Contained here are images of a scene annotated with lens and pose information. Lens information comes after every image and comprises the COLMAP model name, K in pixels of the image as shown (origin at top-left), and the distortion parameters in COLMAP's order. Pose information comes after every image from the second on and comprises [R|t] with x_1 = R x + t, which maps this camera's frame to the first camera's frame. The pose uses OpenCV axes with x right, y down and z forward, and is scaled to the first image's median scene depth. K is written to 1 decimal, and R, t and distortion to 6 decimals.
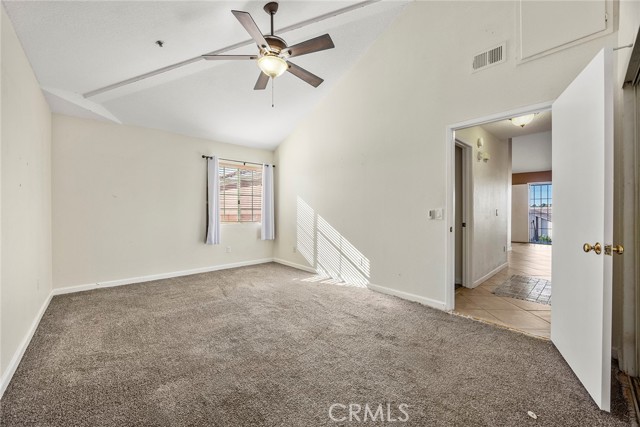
lens RADIAL K [[248.5, 0, 319.8], [0, 248.5, 209.0], [0, 0, 1]] dist [0.001135, -0.000103]
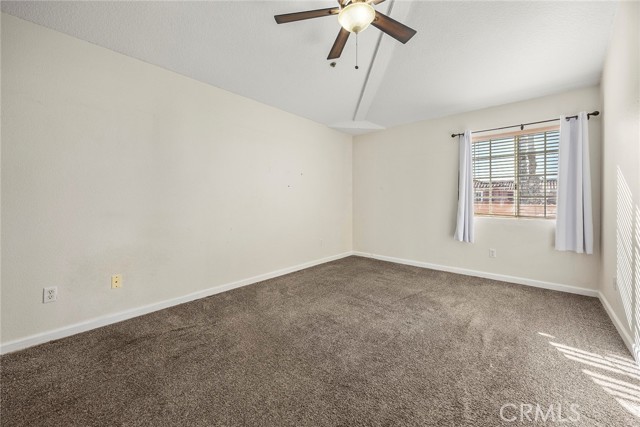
lens RADIAL K [[256.0, 0, 319.2], [0, 256.0, 199.0], [0, 0, 1]] dist [0.000917, 0.000055]
pose [[0.097148, -0.003231, -0.995265, 0.405623], [0.006179, 0.999977, -0.002643, 0.004835], [0.995251, -0.005893, 0.097166, 0.529562]]
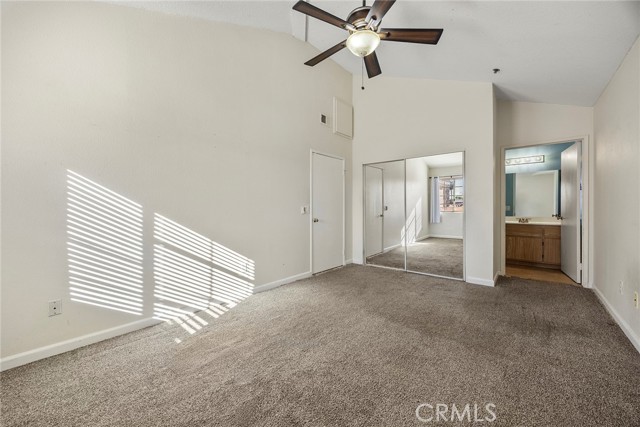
lens RADIAL K [[248.5, 0, 319.8], [0, 248.5, 209.0], [0, 0, 1]] dist [0.001135, -0.000103]
pose [[-0.120870, -0.008834, 0.992629, -0.691109], [-0.011239, 0.999908, 0.007531, 0.006011], [-0.992605, -0.010246, -0.120958, 0.837825]]
